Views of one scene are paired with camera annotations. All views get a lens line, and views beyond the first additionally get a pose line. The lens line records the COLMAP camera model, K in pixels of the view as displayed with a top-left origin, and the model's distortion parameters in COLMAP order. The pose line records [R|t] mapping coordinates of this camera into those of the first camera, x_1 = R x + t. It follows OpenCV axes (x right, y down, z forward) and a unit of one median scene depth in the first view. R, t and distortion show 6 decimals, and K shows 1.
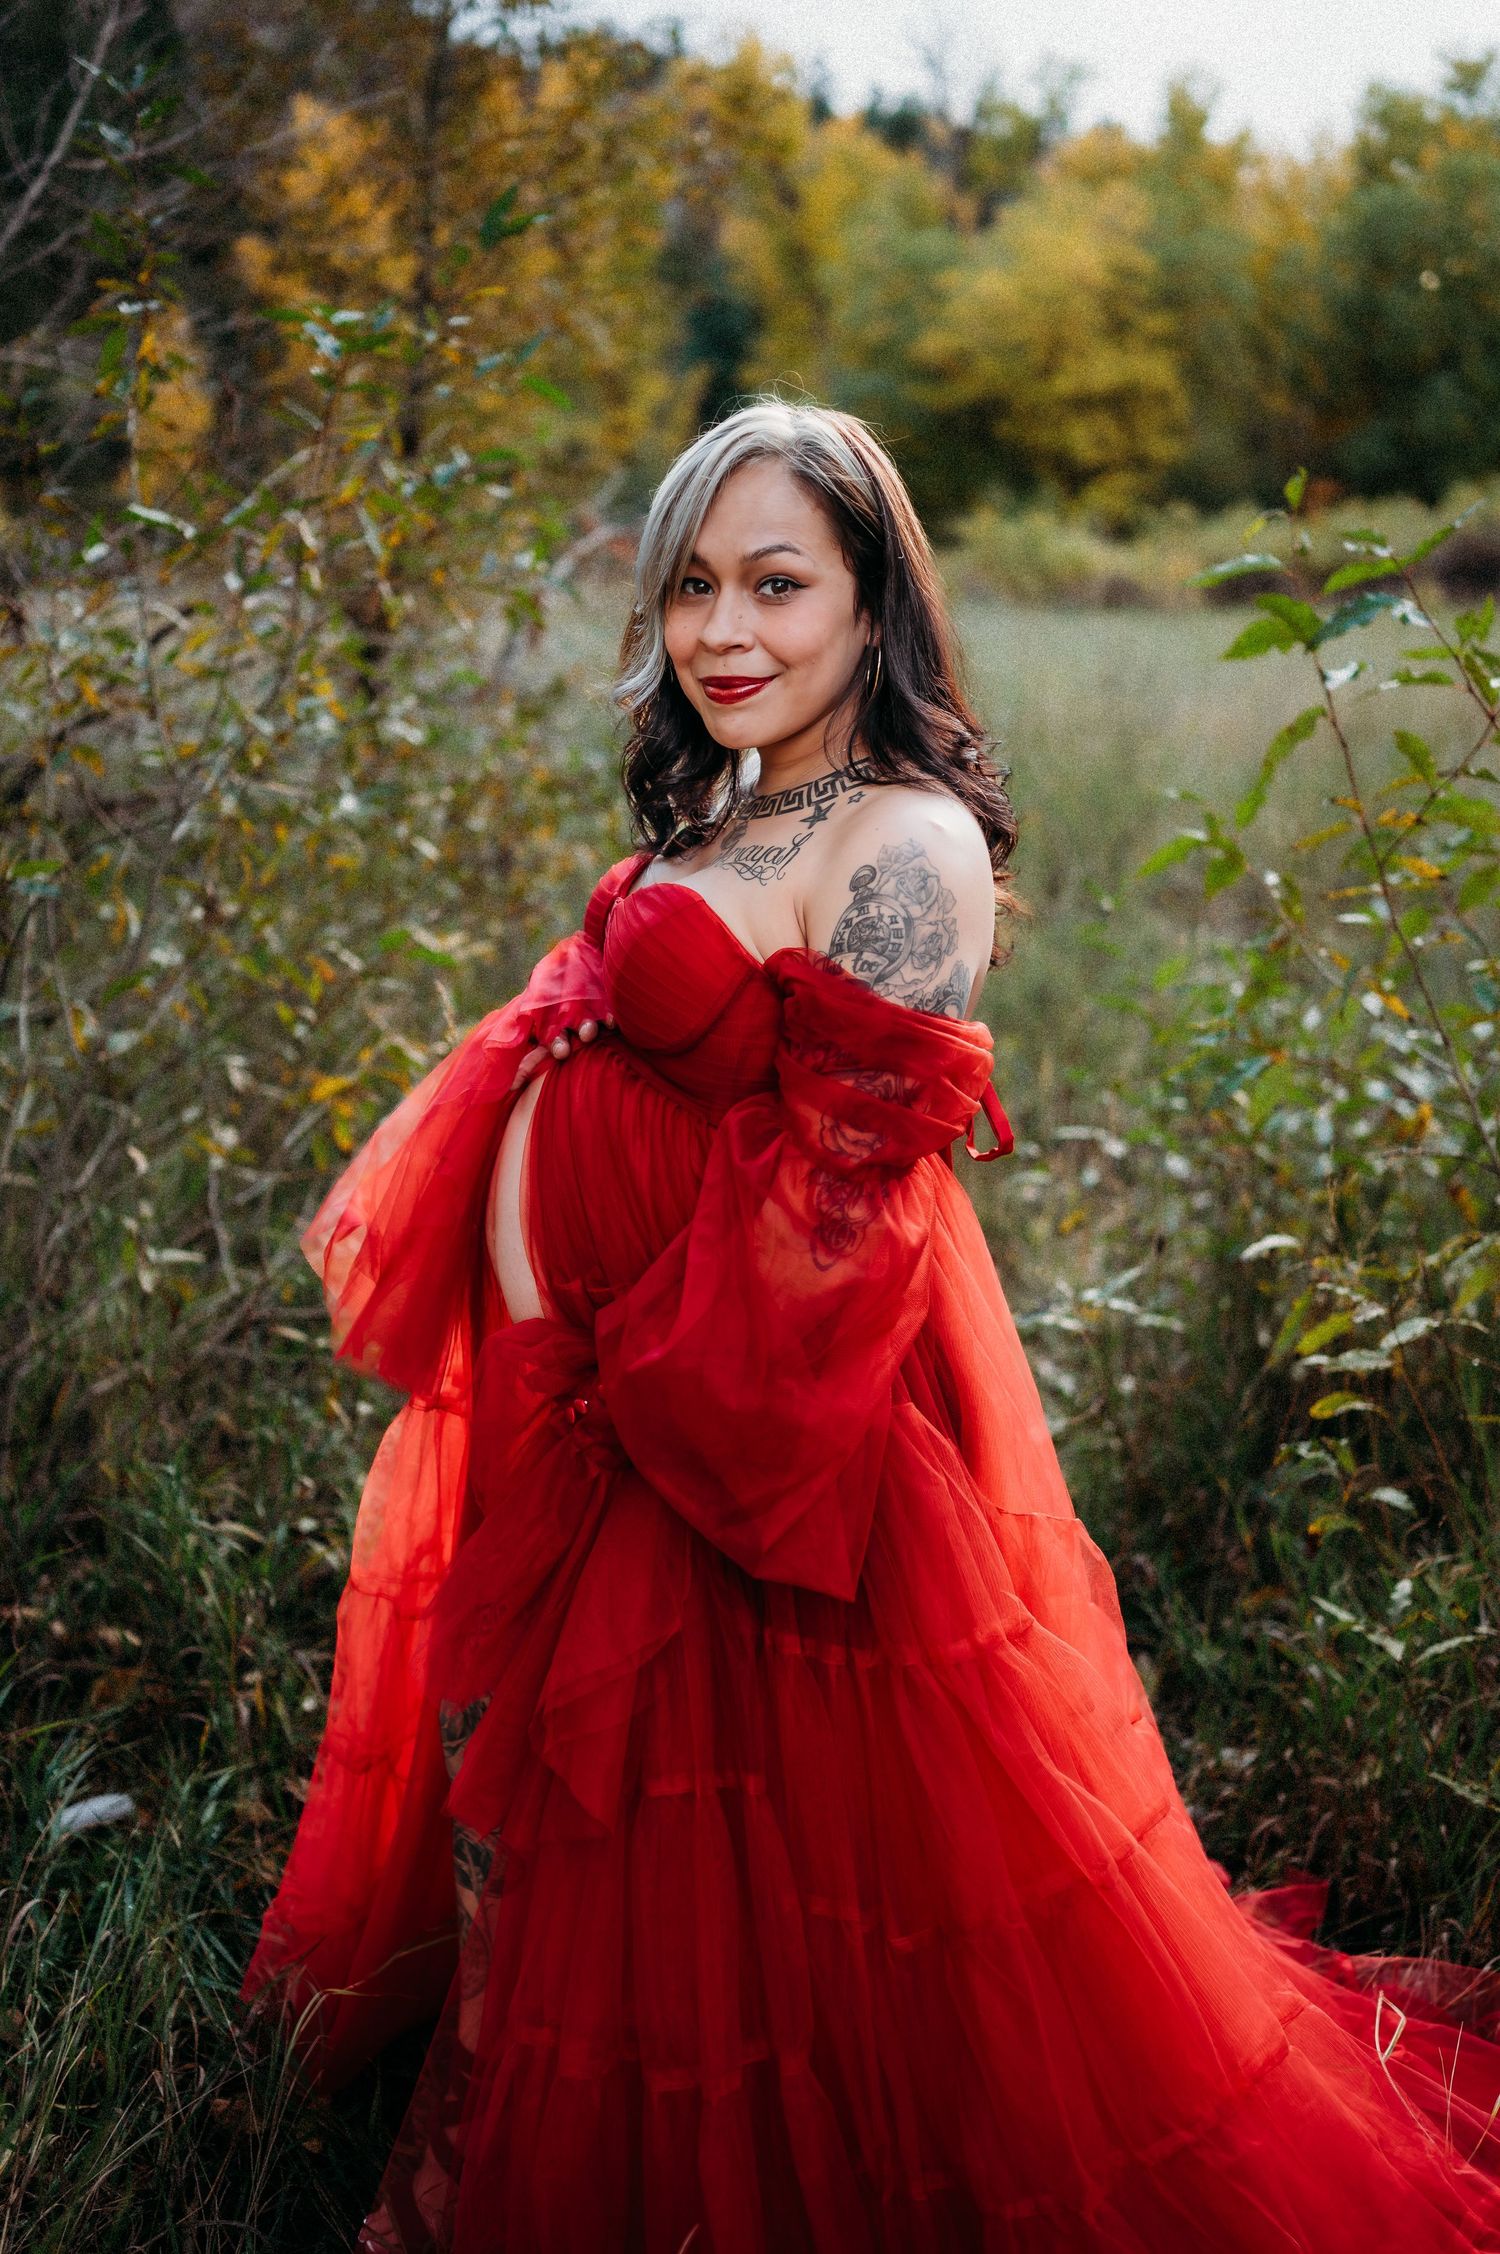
lens RADIAL K [[2154.0, 0, 742.5], [0, 2154.0, 1122.9], [0, 0, 1]] dist [-0.003356, 0.008455]
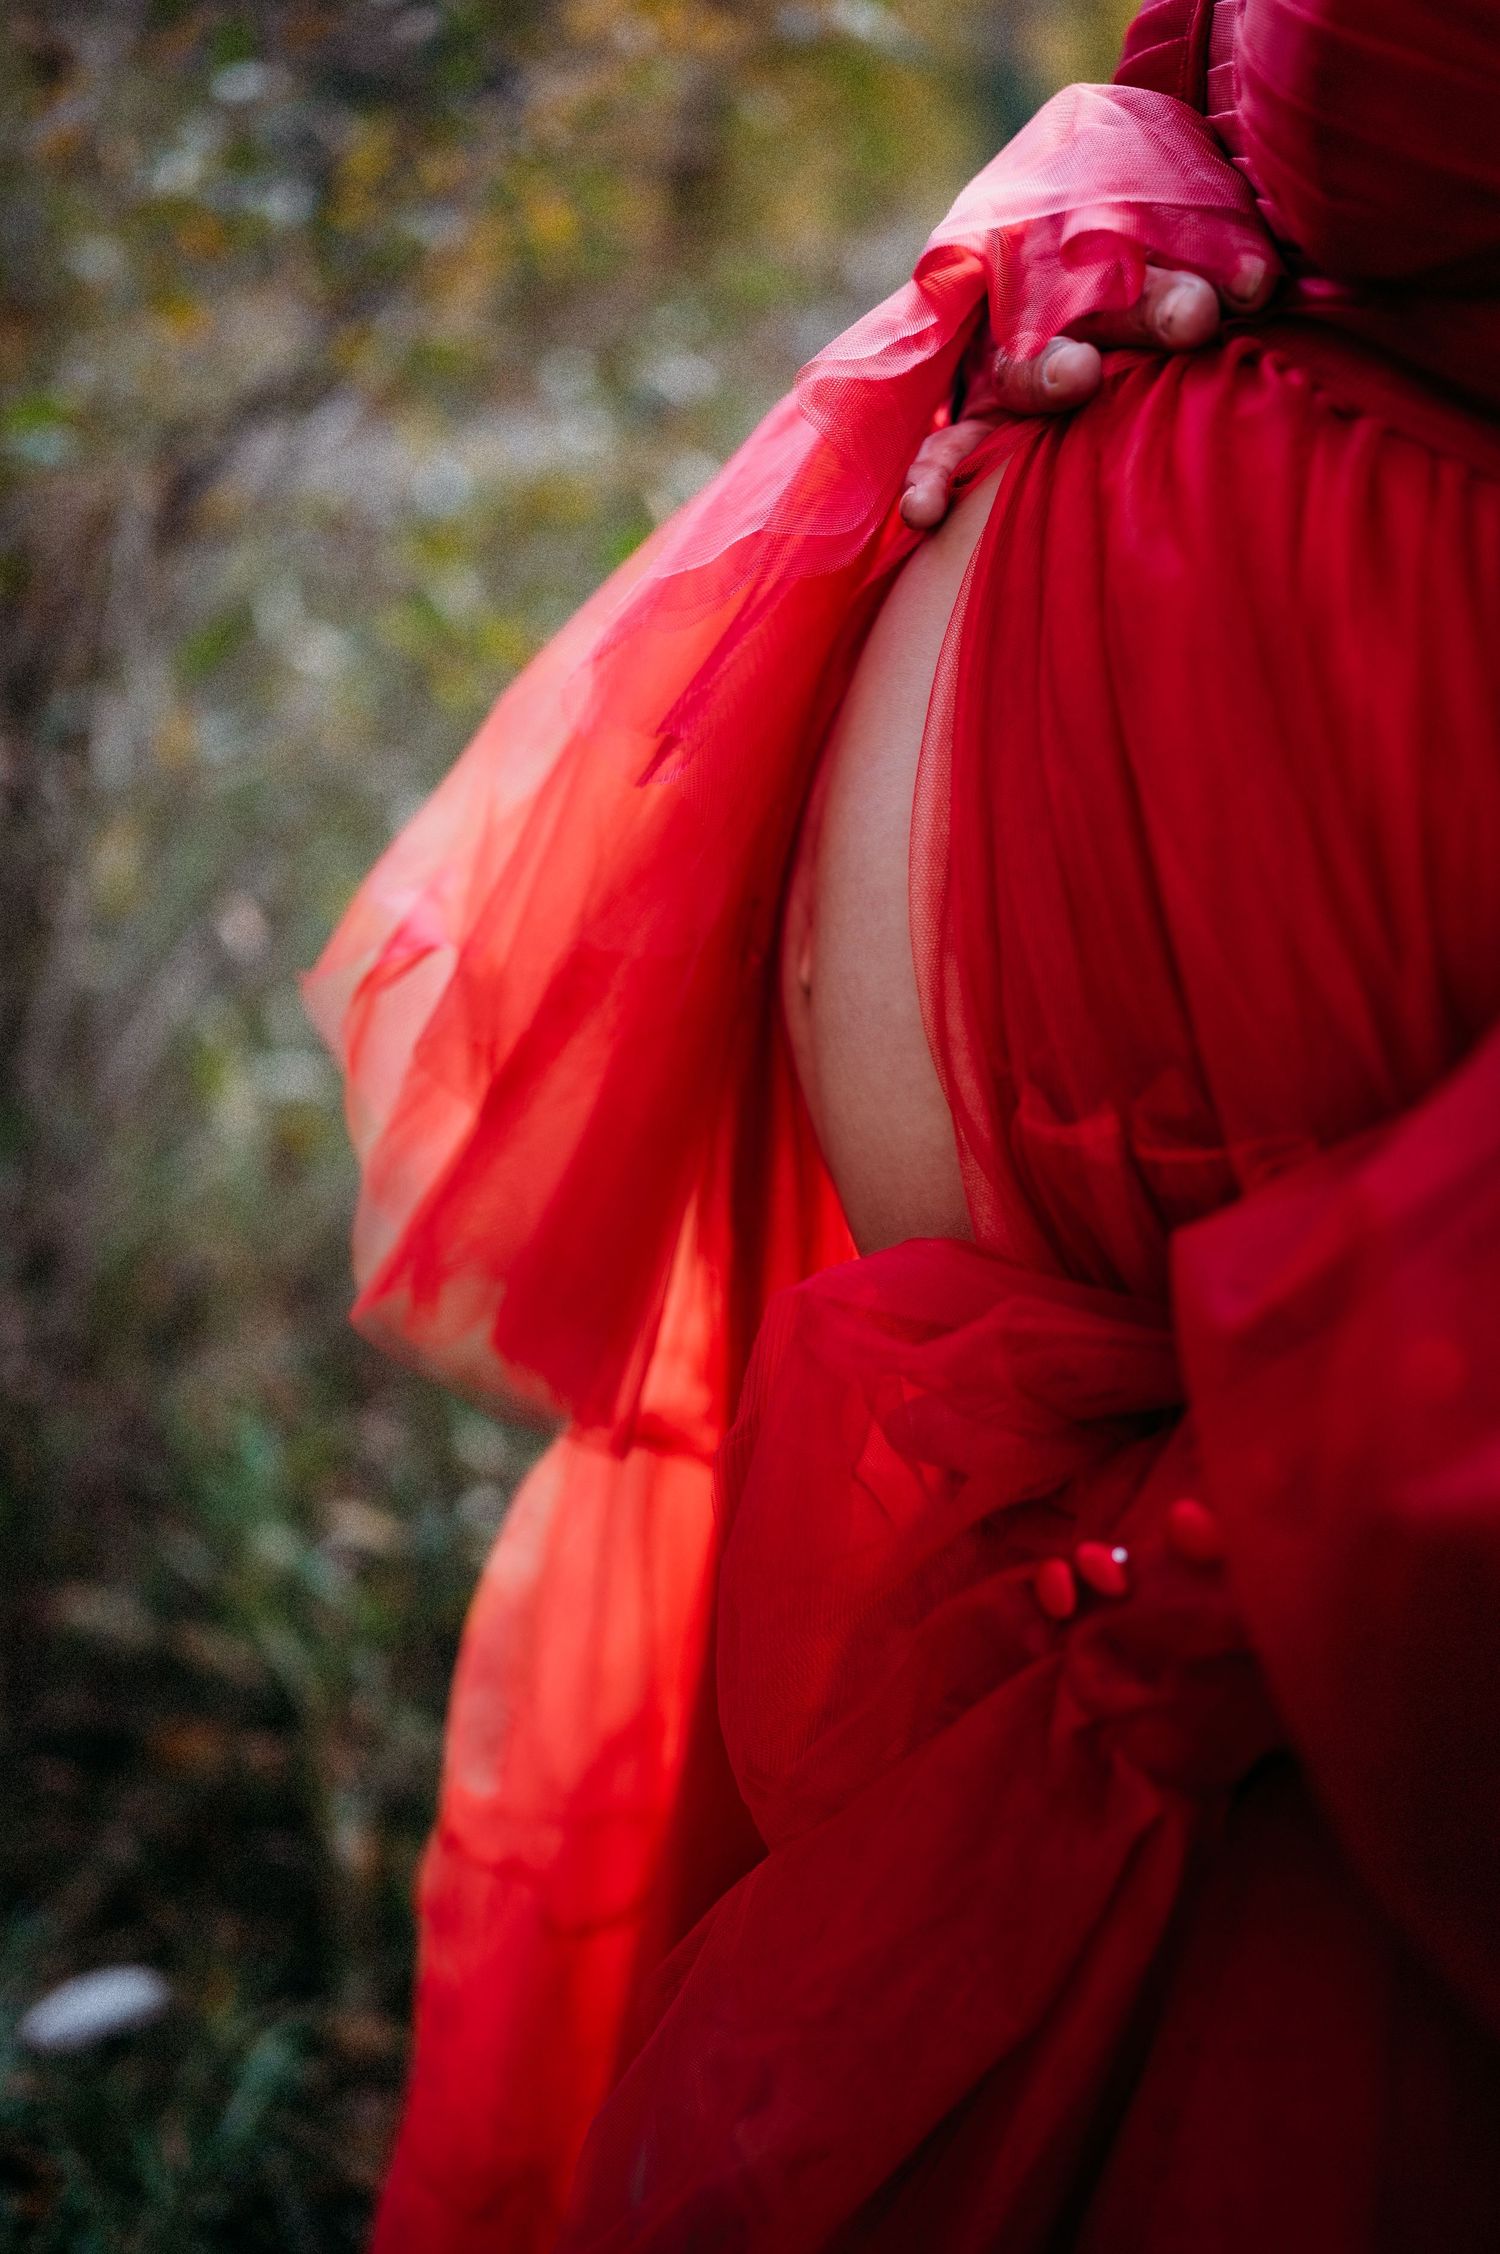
lens RADIAL K [[2154.0, 0, 742.5], [0, 2154.0, 1122.9], [0, 0, 1]] dist [-0.003356, 0.008455]
pose [[0.988634, 0.051711, -0.141172, -0.076826], [-0.046097, 0.998022, 0.042751, 0.058884], [0.143103, -0.035757, 0.989062, 0.654471]]
